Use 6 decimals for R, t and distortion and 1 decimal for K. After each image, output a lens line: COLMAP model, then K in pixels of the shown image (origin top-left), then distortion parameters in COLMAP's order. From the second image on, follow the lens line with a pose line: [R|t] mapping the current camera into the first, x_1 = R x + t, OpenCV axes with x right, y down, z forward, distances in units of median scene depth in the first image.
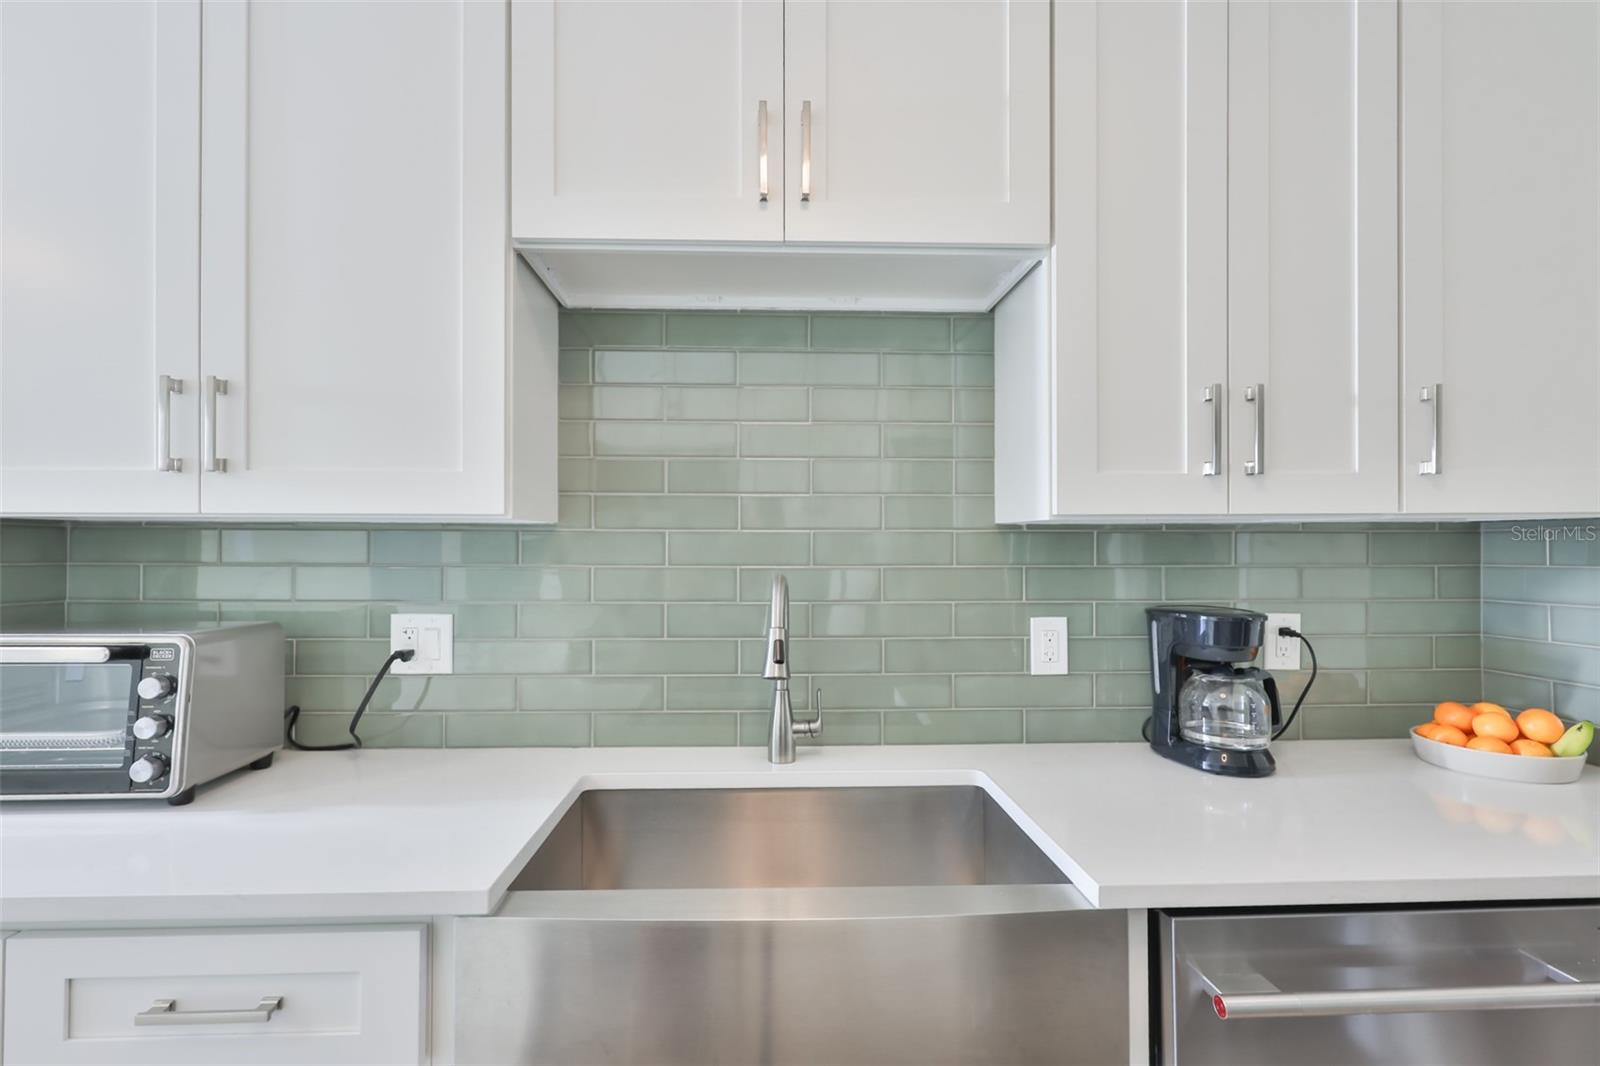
lens RADIAL K [[682.6, 0, 796.2], [0, 682.6, 540.1], [0, 0, 1]] dist [-0.000615, -0.000385]
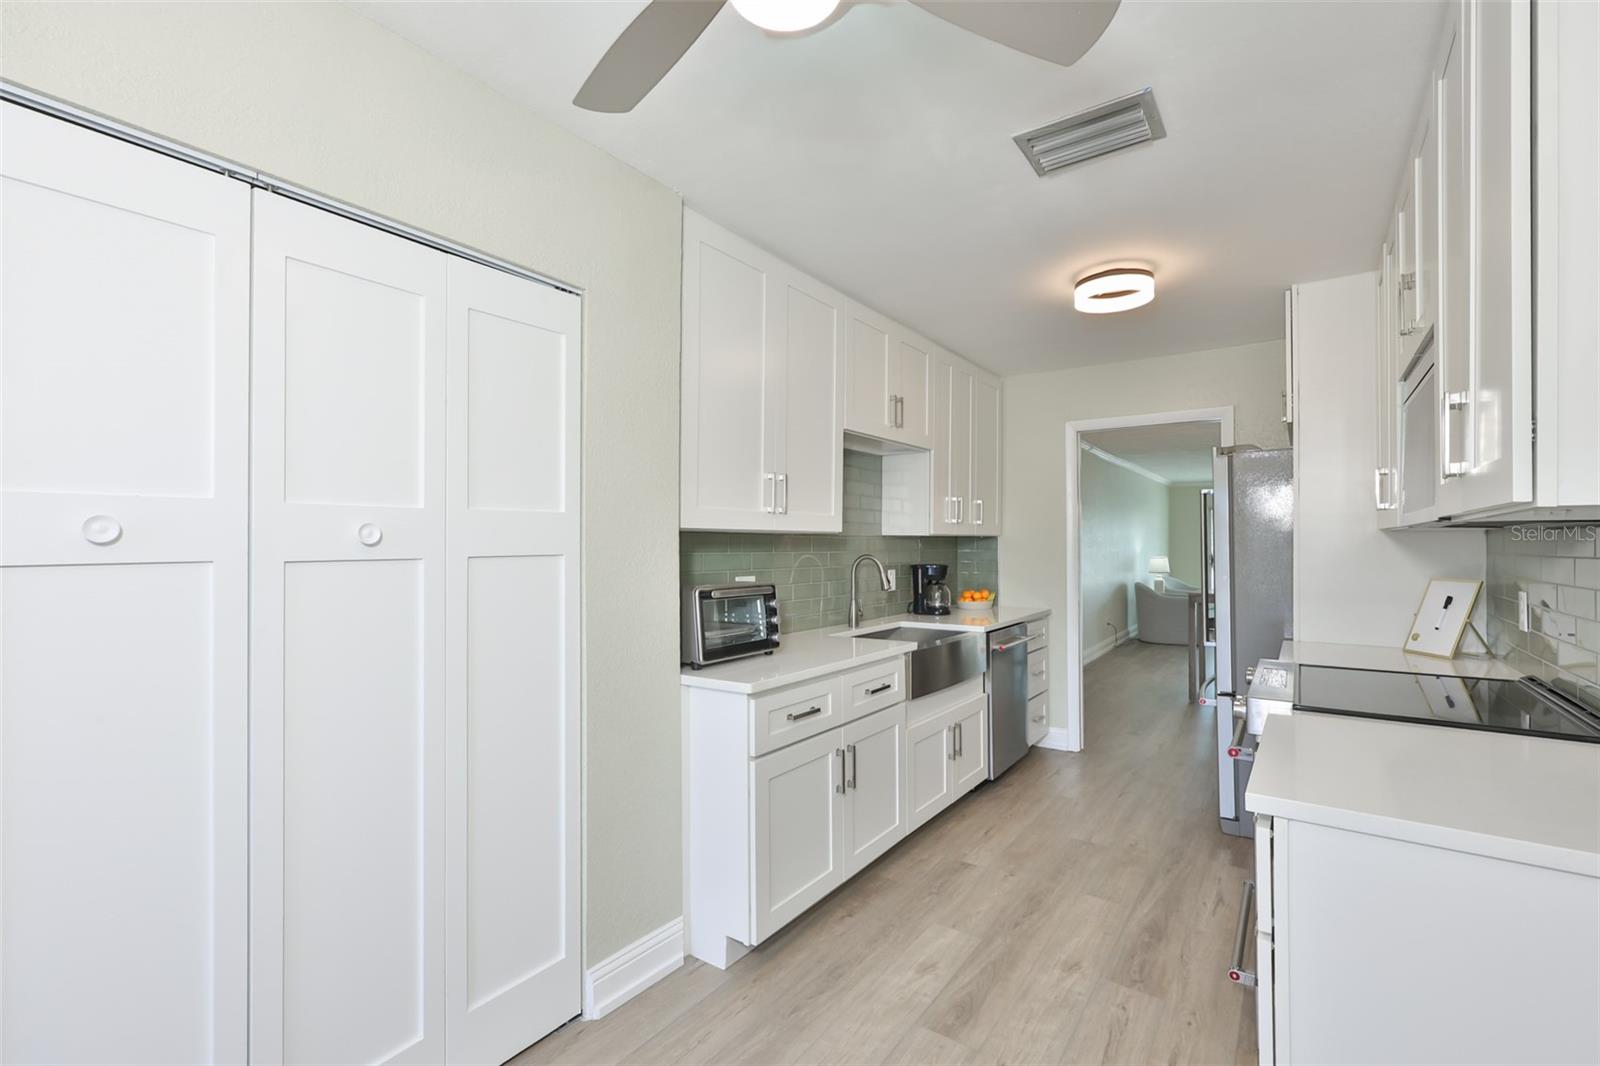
lens RADIAL K [[682.6, 0, 809.2], [0, 682.6, 537.8], [0, 0, 1]] dist [-0.000615, -0.000385]
pose [[0.601978, 0.012356, 0.798417, -2.254599], [-0.015149, 0.999877, -0.004053, 0.004475], [-0.798369, -0.009655, 0.602091, -0.407294]]
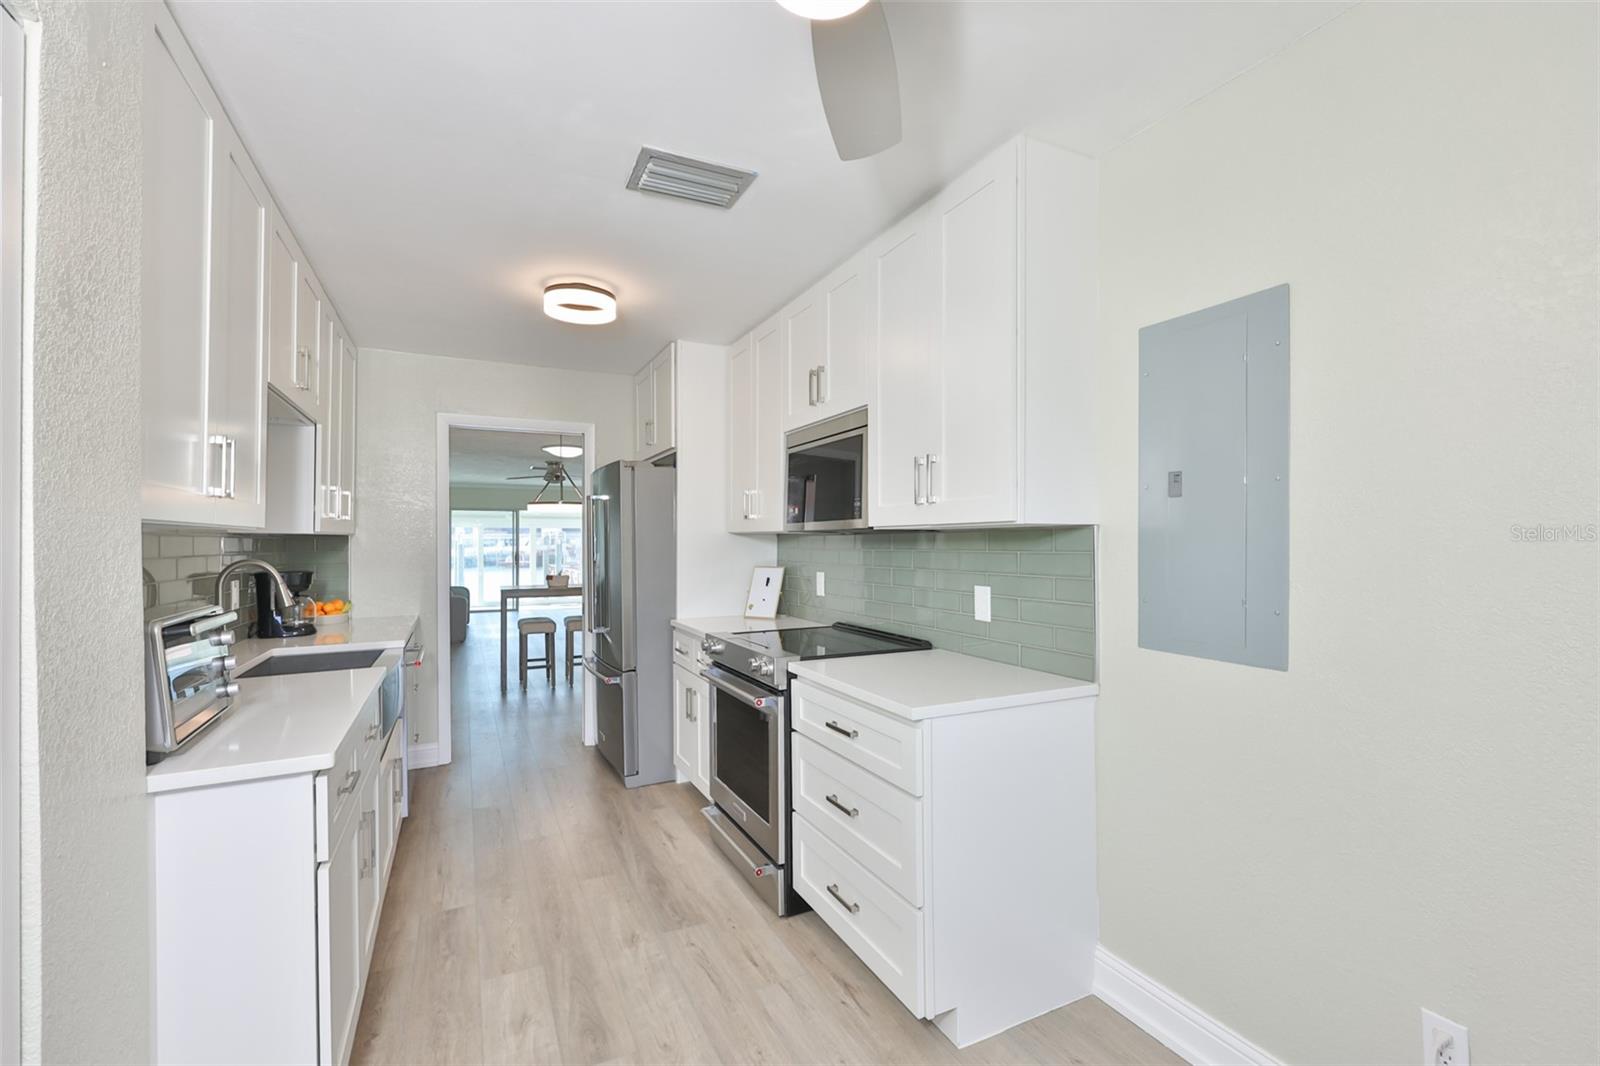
lens RADIAL K [[682.6, 0, 795.0], [0, 682.6, 541.2], [0, 0, 1]] dist [-0.000615, -0.000385]
pose [[-0.396905, 0.008191, 0.917823, -2.328608], [-0.008626, 0.999883, -0.012654, 0.015147], [-0.917819, -0.012940, -0.396788, 0.346477]]
